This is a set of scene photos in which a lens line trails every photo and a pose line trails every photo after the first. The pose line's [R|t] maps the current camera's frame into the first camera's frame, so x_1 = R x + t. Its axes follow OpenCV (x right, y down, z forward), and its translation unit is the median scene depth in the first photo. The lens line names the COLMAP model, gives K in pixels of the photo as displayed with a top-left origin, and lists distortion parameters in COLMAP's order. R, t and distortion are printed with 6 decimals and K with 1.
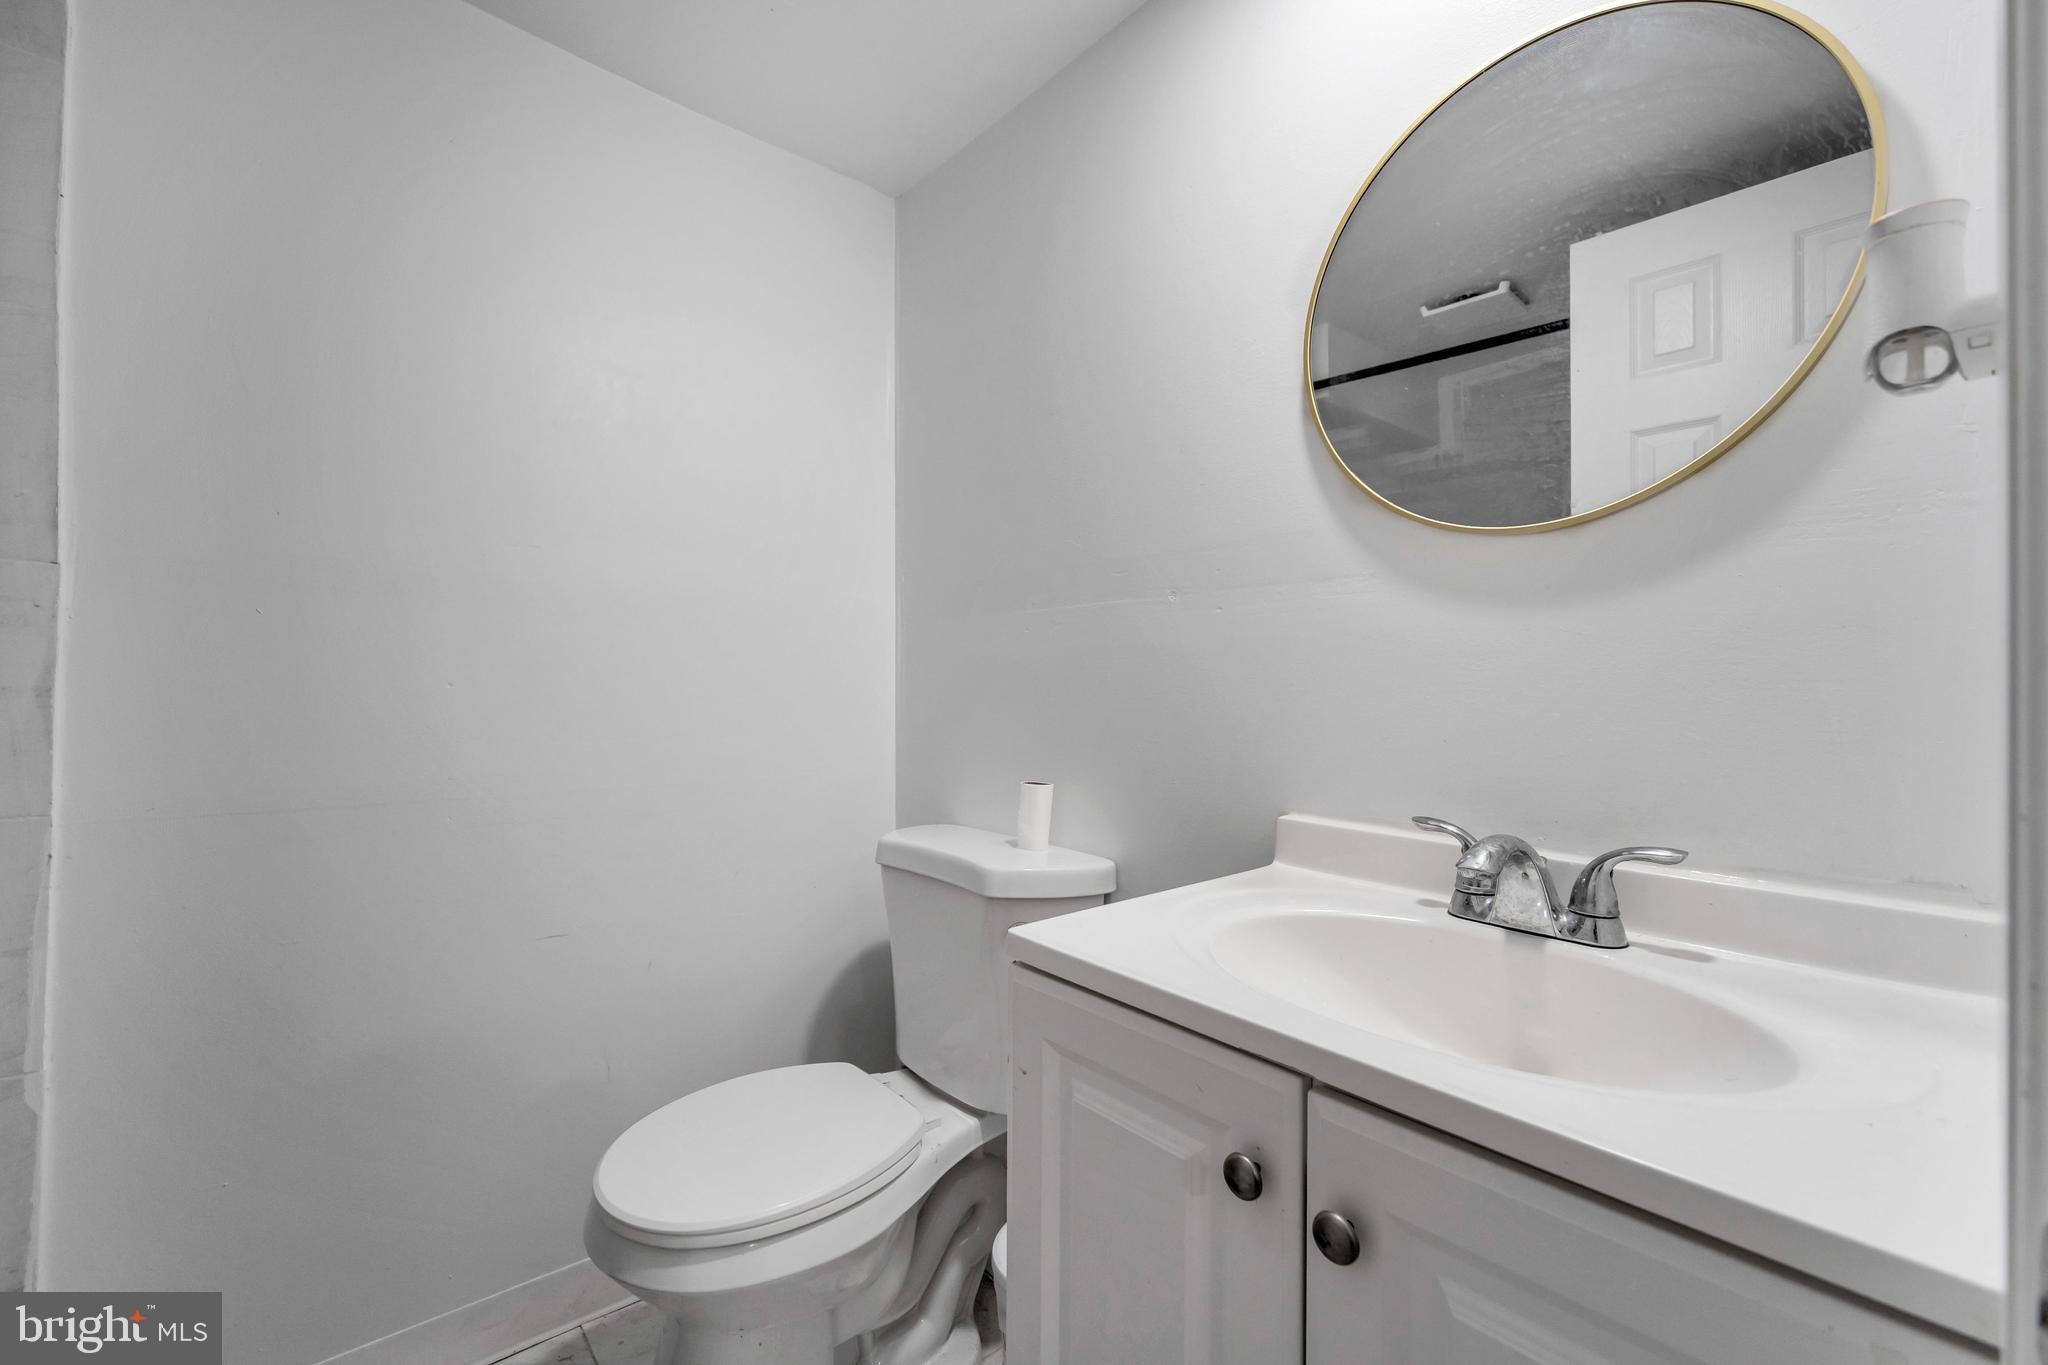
lens RADIAL K [[858.3, 0, 1026.6], [0, 858.3, 685.4], [0, 0, 1]] dist [0.003557, 0.000260]
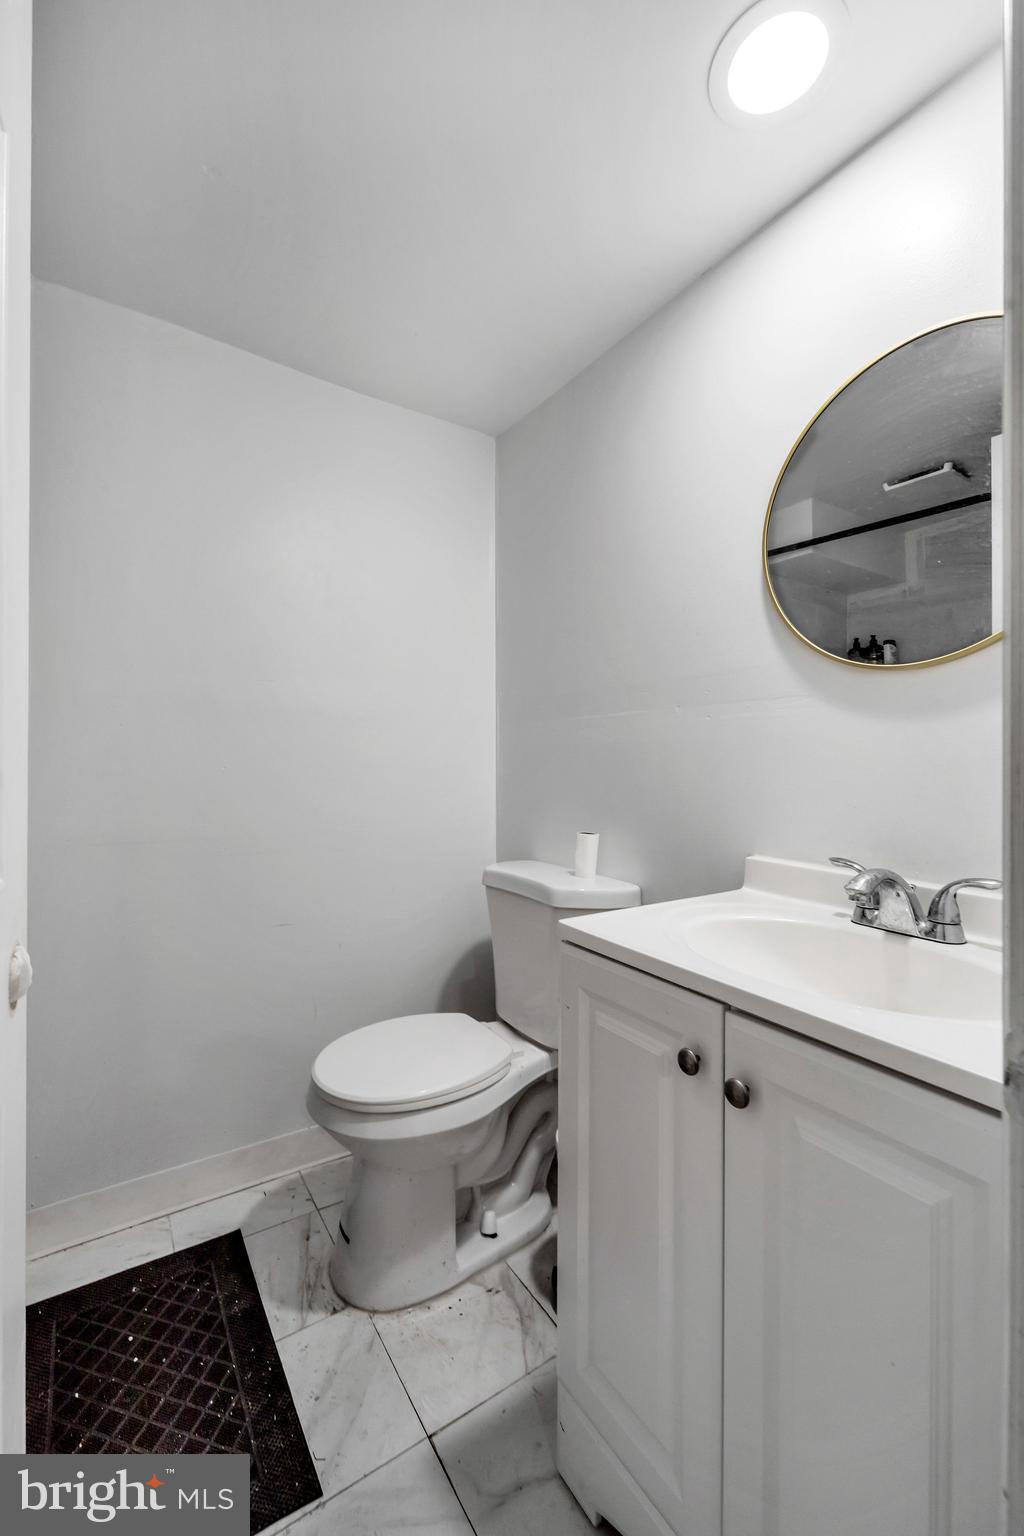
lens RADIAL K [[643.7, 0, 512.4], [0, 643.7, 763.6], [0, 0, 1]] dist [0.003557, 0.000260]
pose [[0.991081, -0.001008, -0.133255, 0.040122], [0.001267, 0.999997, 0.001863, -0.012225], [0.133253, -0.002015, 0.991080, -0.165268]]
